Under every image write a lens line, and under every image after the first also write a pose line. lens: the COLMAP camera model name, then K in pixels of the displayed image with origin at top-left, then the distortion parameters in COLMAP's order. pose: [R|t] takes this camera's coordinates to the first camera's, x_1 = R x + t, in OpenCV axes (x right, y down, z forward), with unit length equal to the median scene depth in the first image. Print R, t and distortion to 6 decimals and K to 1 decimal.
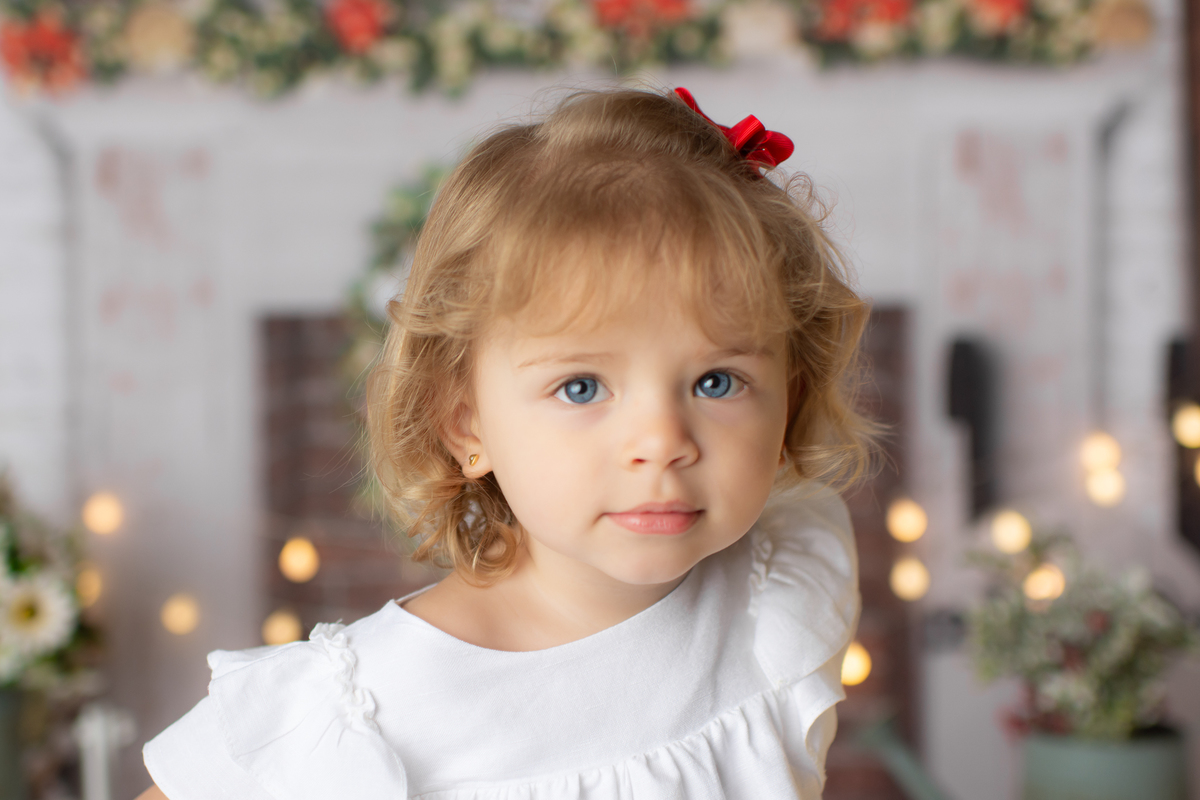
lens RADIAL K [[1798.3, 0, 593.0], [0, 1798.3, 399.0], [0, 0, 1]] dist [-0.025615, 0.058834]
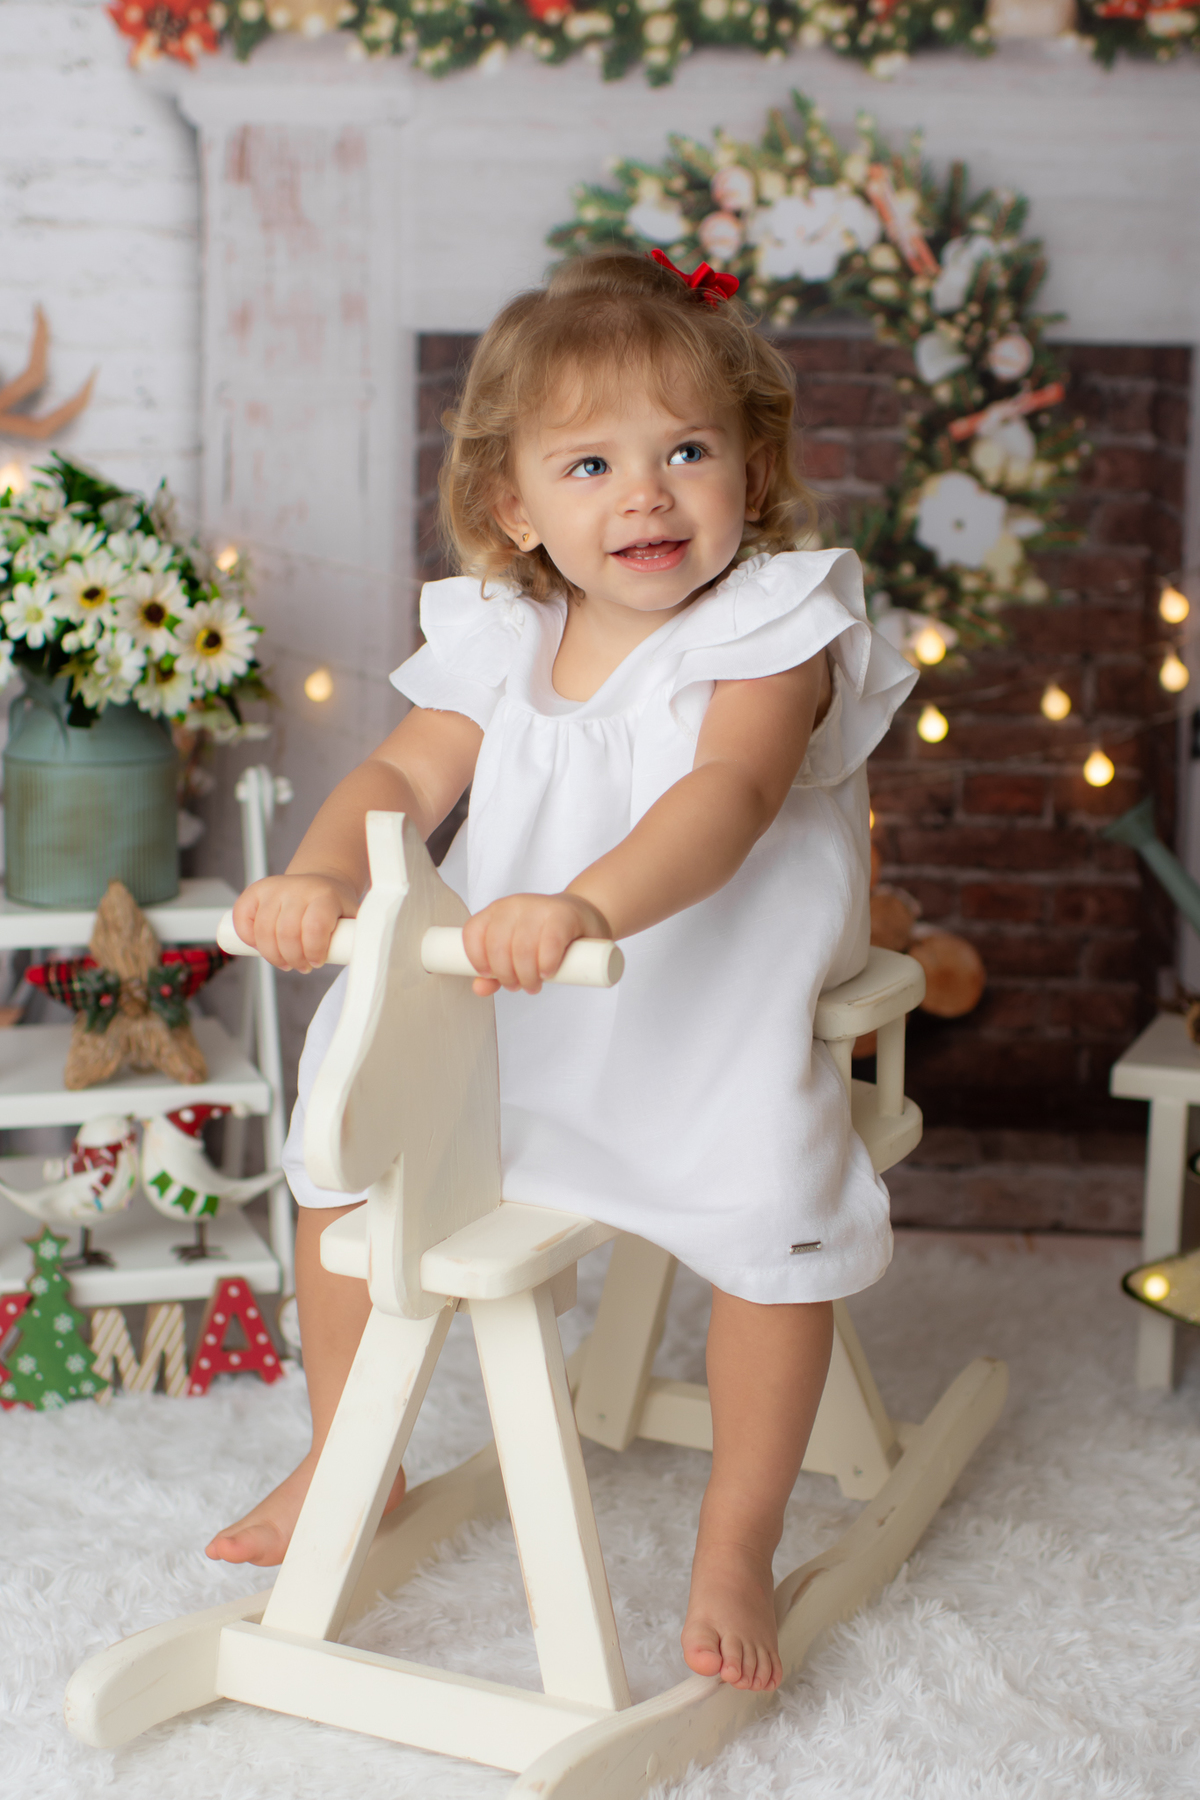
lens RADIAL K [[2713.9, 0, 597.5], [0, 2713.9, 901.6], [0, 0, 1]] dist [-0.012324, -0.003992]
pose [[0.999048, 0.038263, -0.020950, -0.064885], [-0.035589, 0.992634, 0.115802, 0.065995], [0.025227, -0.114947, 0.993051, -0.295545]]
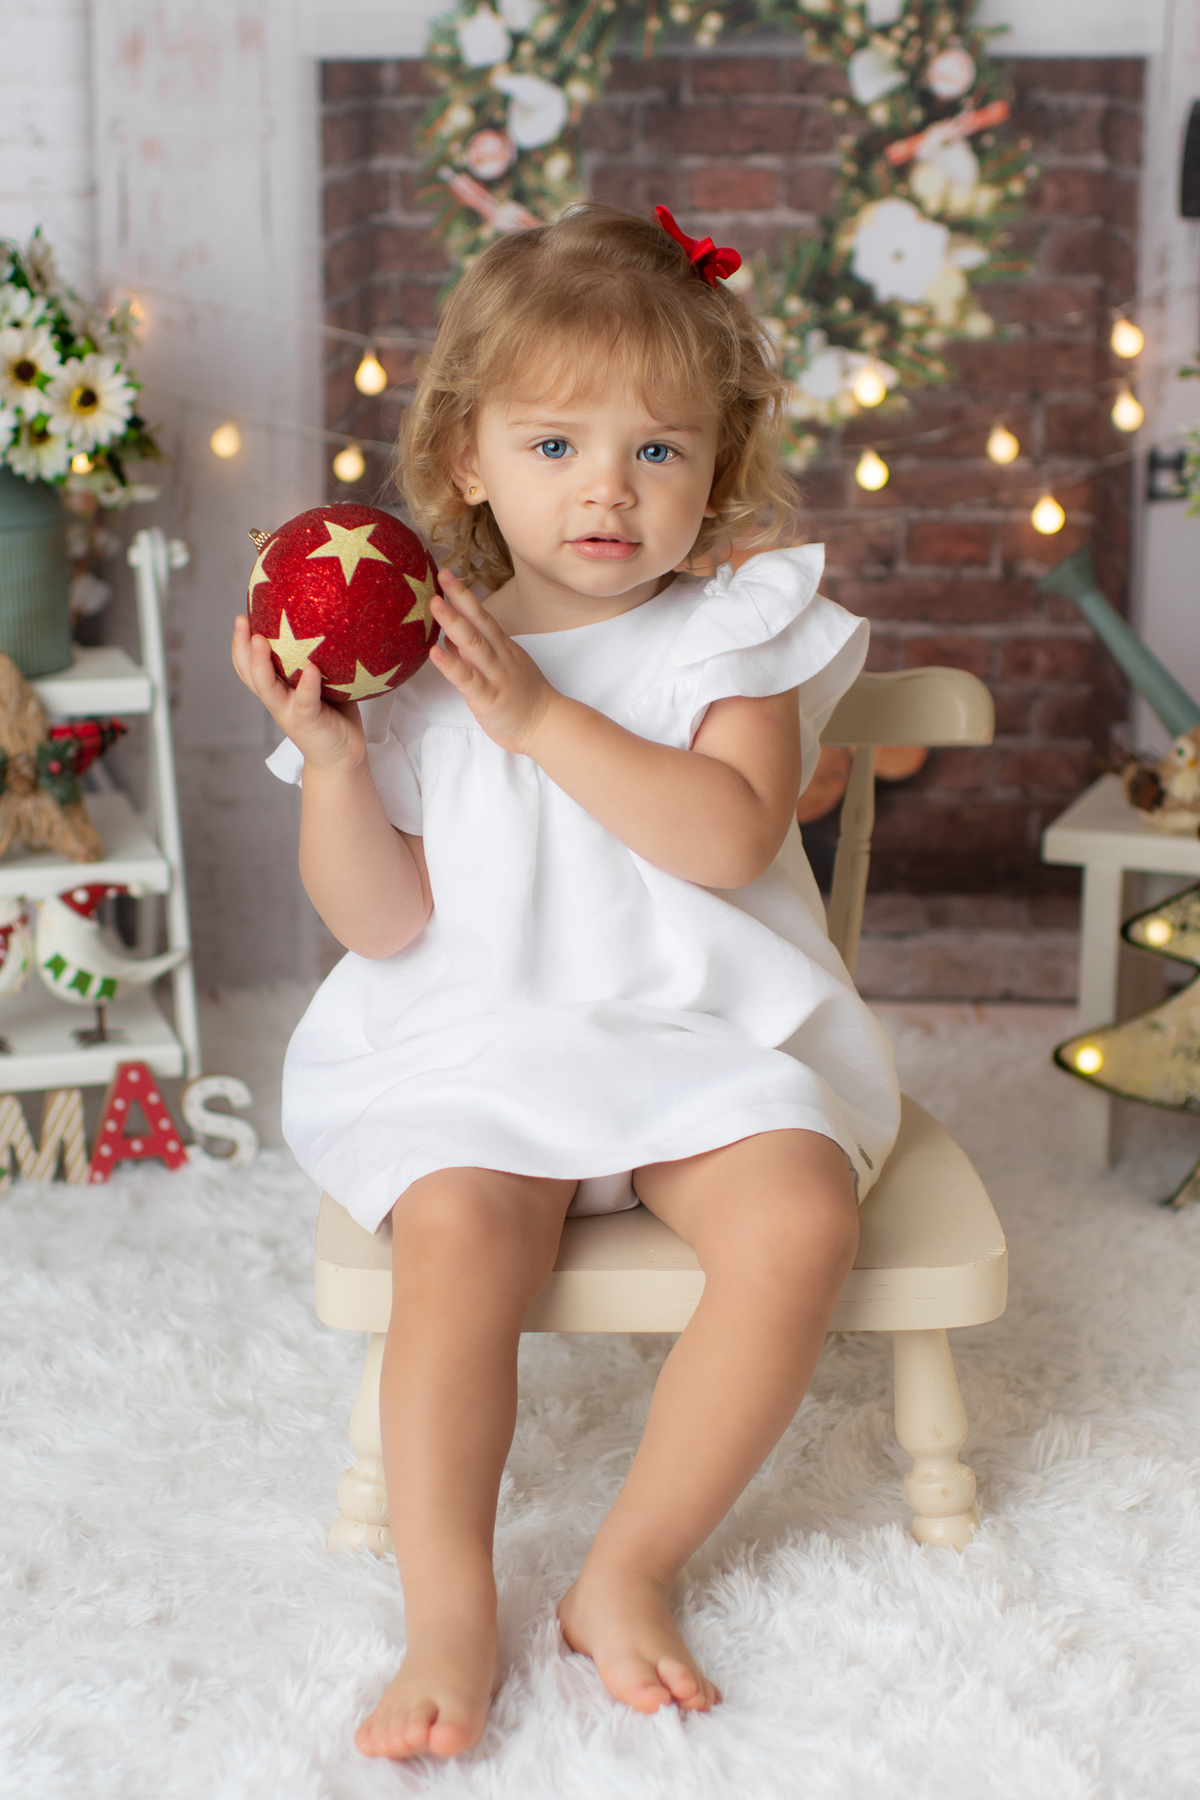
lens RADIAL K [[2877.6, 0, 599.1], [0, 2877.6, 878.9], [0, 0, 1]] dist [-0.016236, 0.020169]
pose [[0.999006, 0.024907, -0.036969, -0.006779], [-0.017186, 0.980430, 0.196114, 0.054798], [0.041130, -0.195284, 0.979884, -0.309549]]
